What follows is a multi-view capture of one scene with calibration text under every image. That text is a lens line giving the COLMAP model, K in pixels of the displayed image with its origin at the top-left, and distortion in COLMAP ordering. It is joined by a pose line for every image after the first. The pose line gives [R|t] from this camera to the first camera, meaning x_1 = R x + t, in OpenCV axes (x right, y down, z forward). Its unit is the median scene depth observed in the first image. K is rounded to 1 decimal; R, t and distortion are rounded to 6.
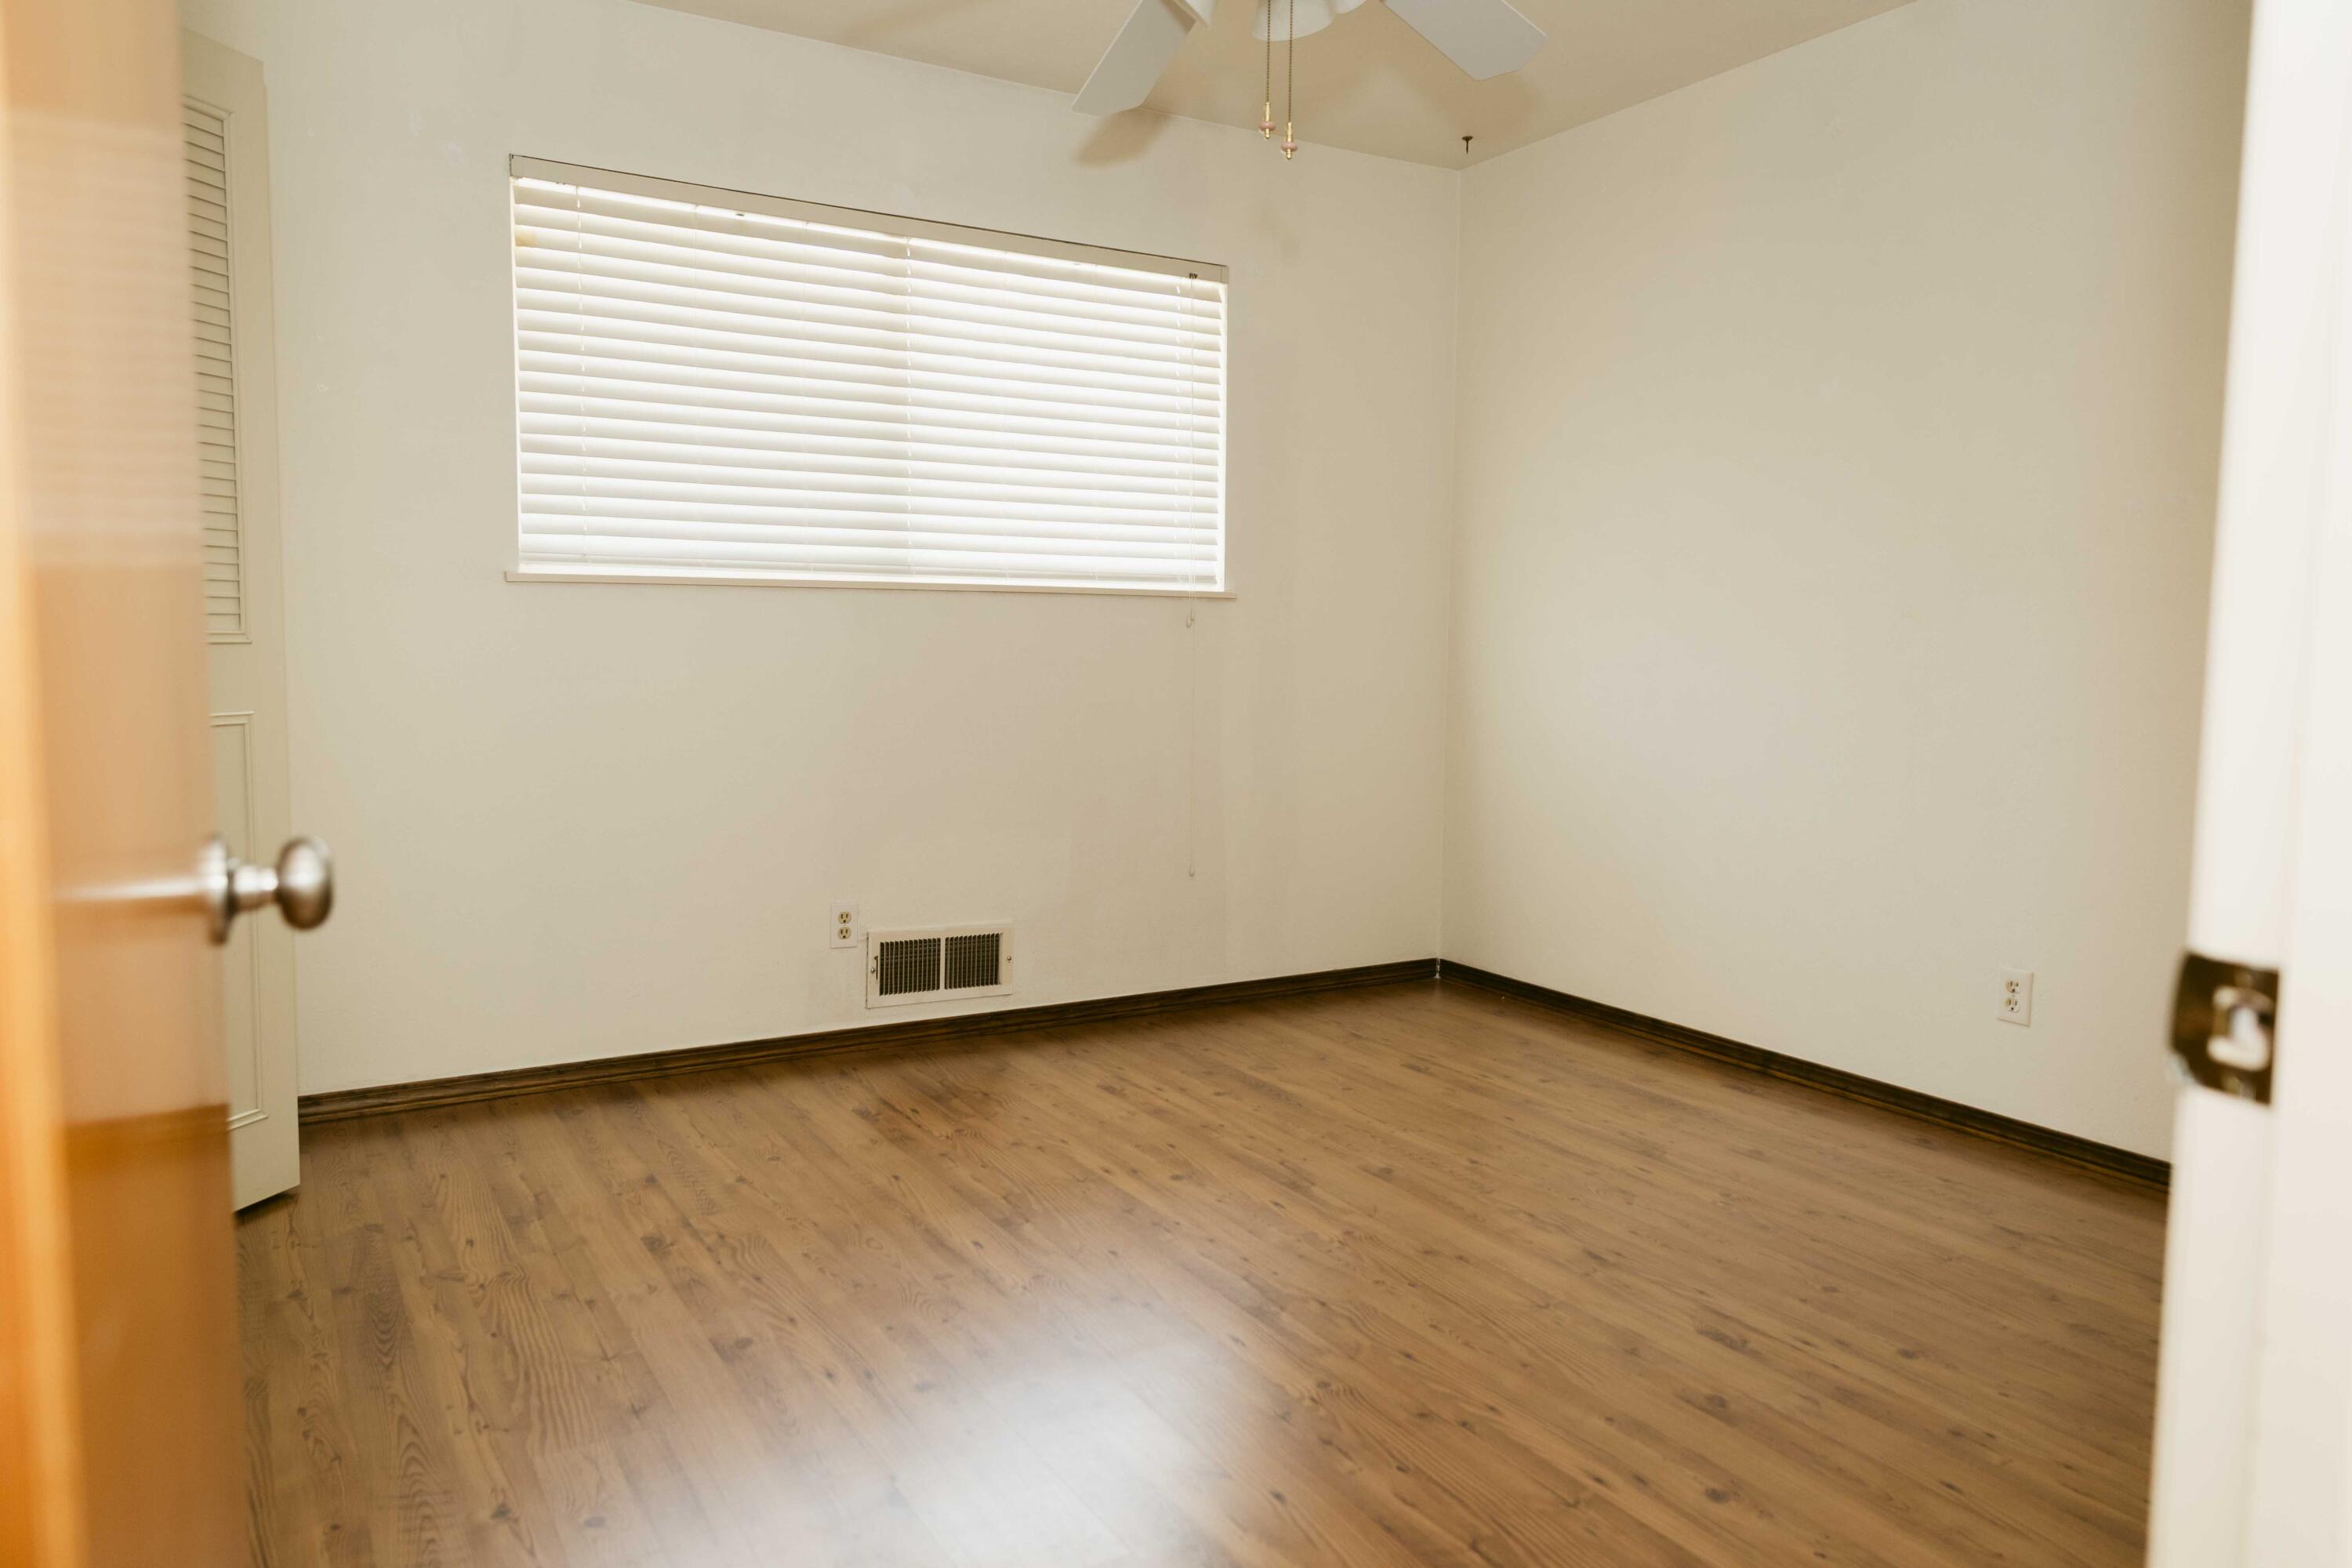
lens RADIAL K [[1565.5, 0, 1167.8], [0, 1565.5, 745.2], [0, 0, 1]] dist [0.024950, -0.001058]
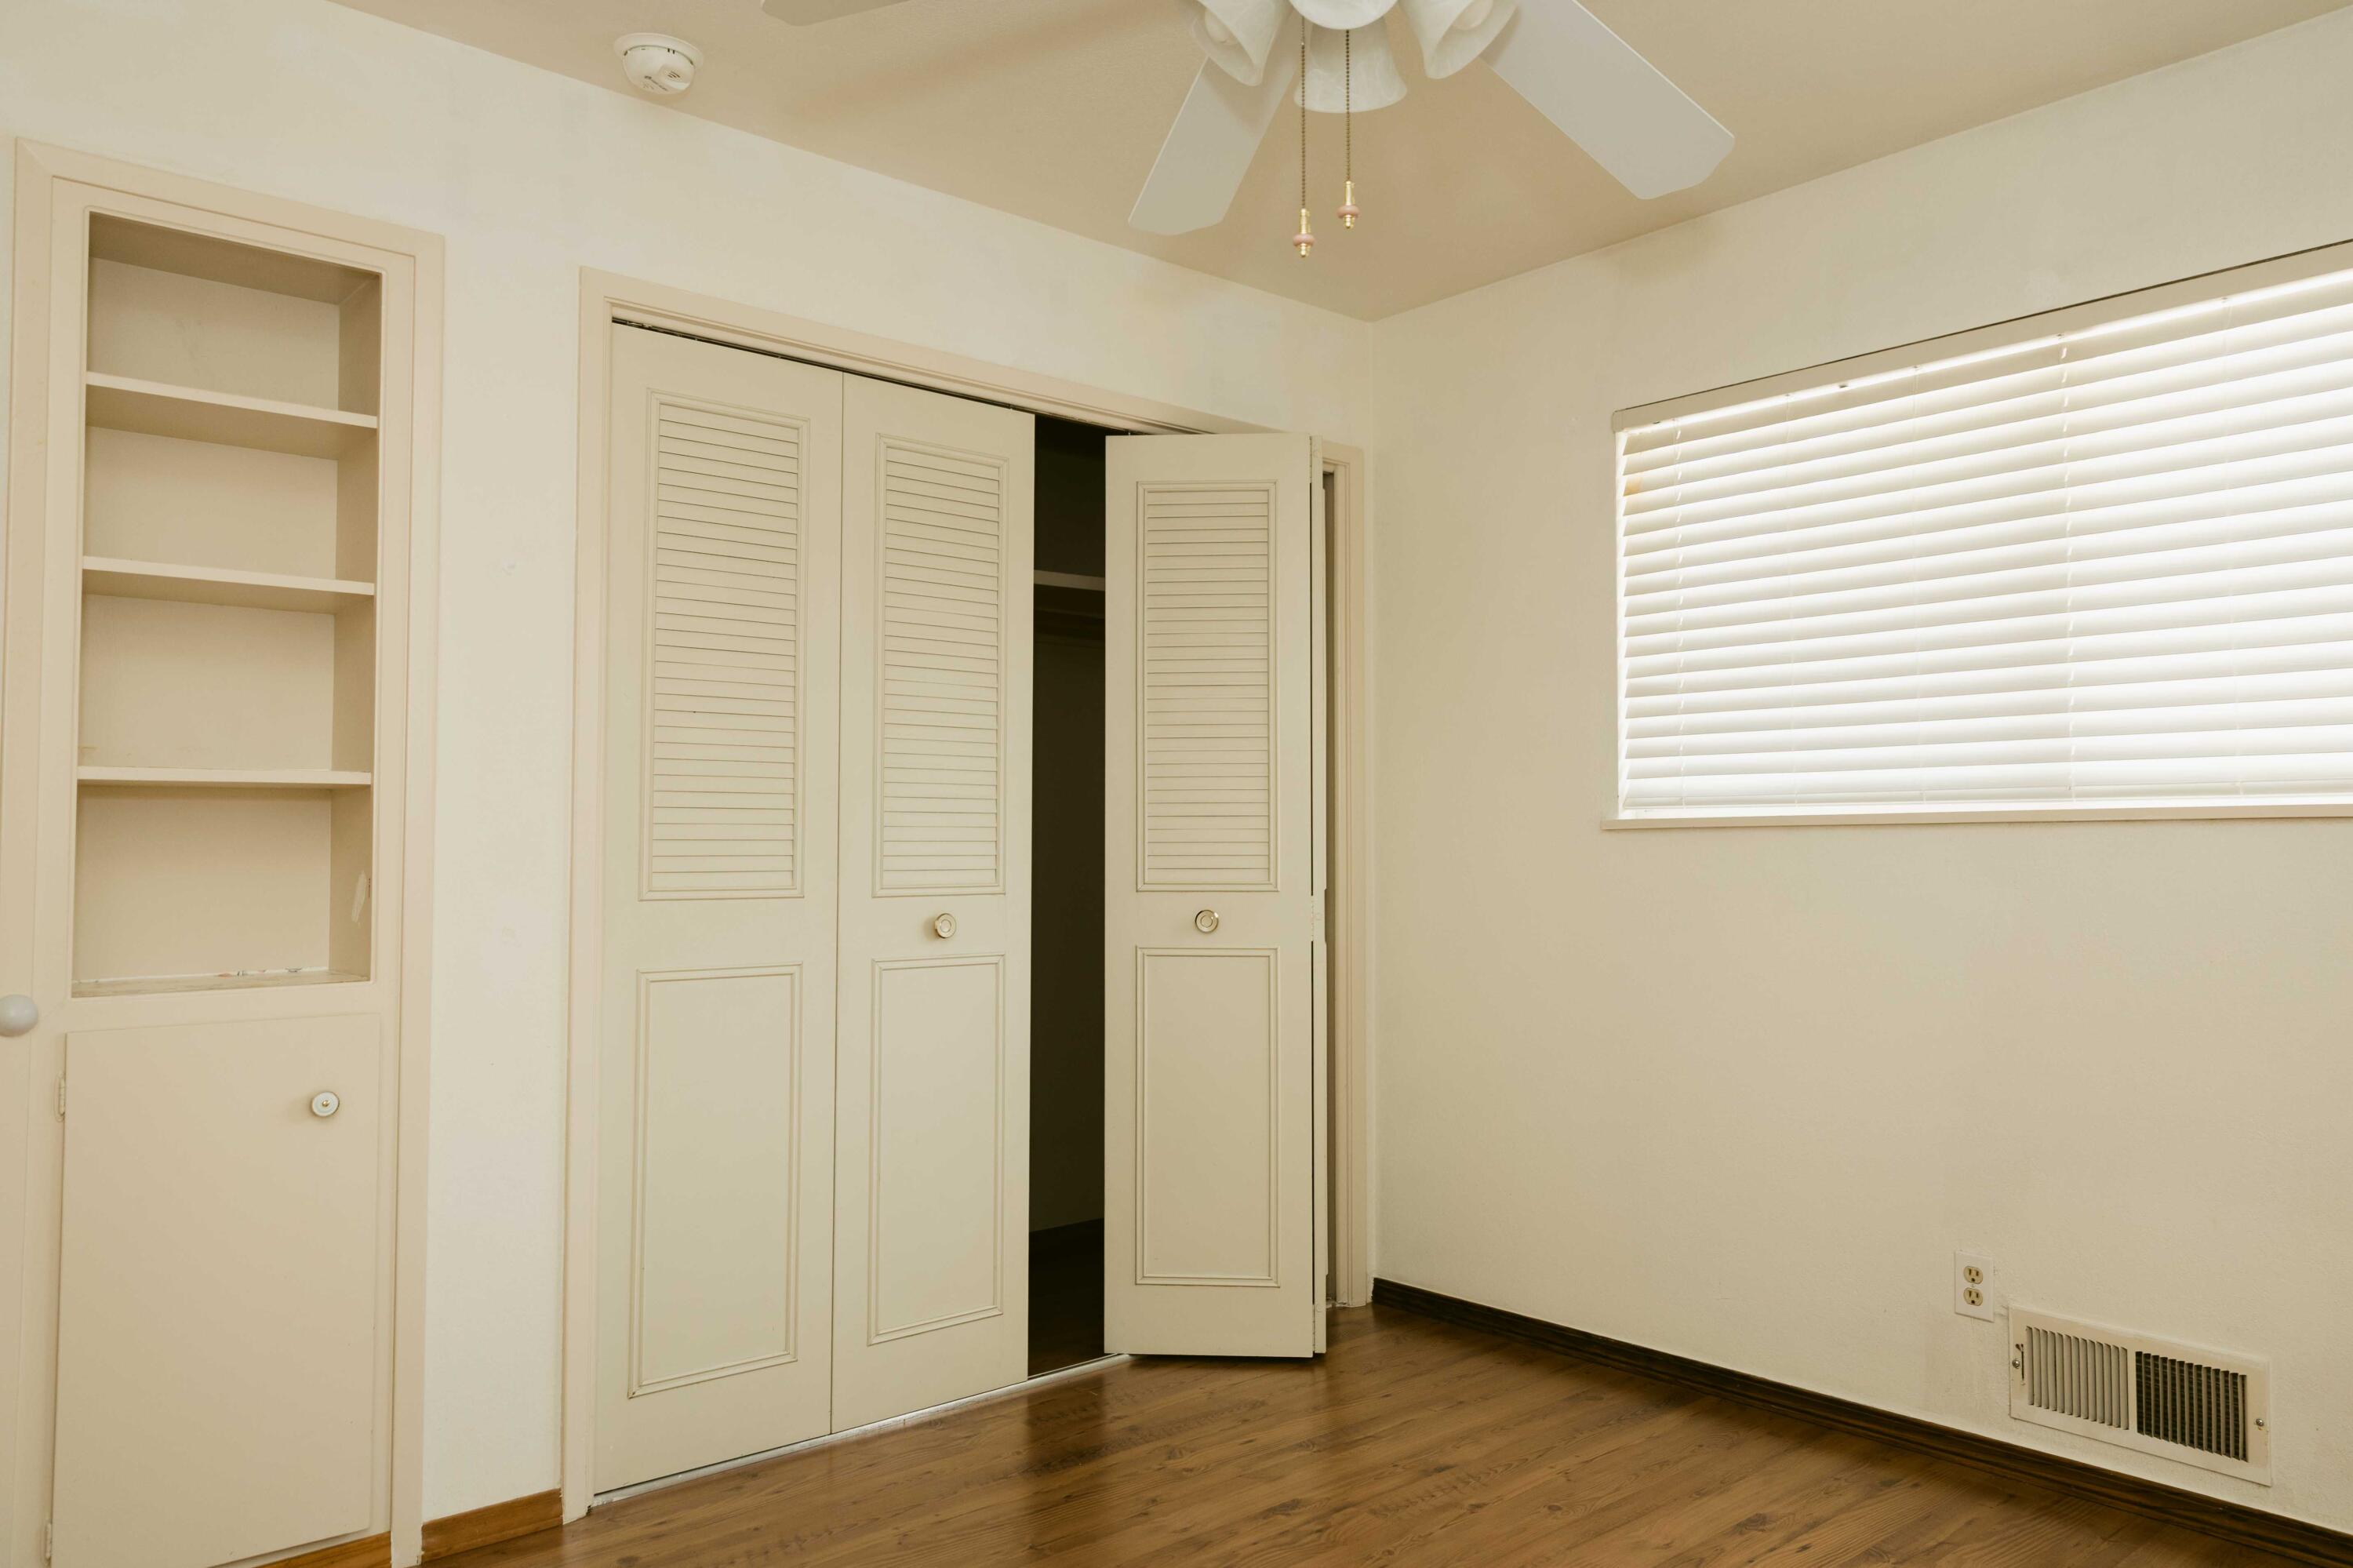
lens RADIAL K [[1565.1, 0, 1173.9], [0, 1565.1, 779.2], [0, 0, 1]] dist [0.014373, -0.005214]
pose [[0.221122, -0.059312, -0.973441, 0.473234], [-0.067660, 0.994811, -0.075984, -0.041100], [0.972896, 0.082665, 0.215962, 0.508116]]
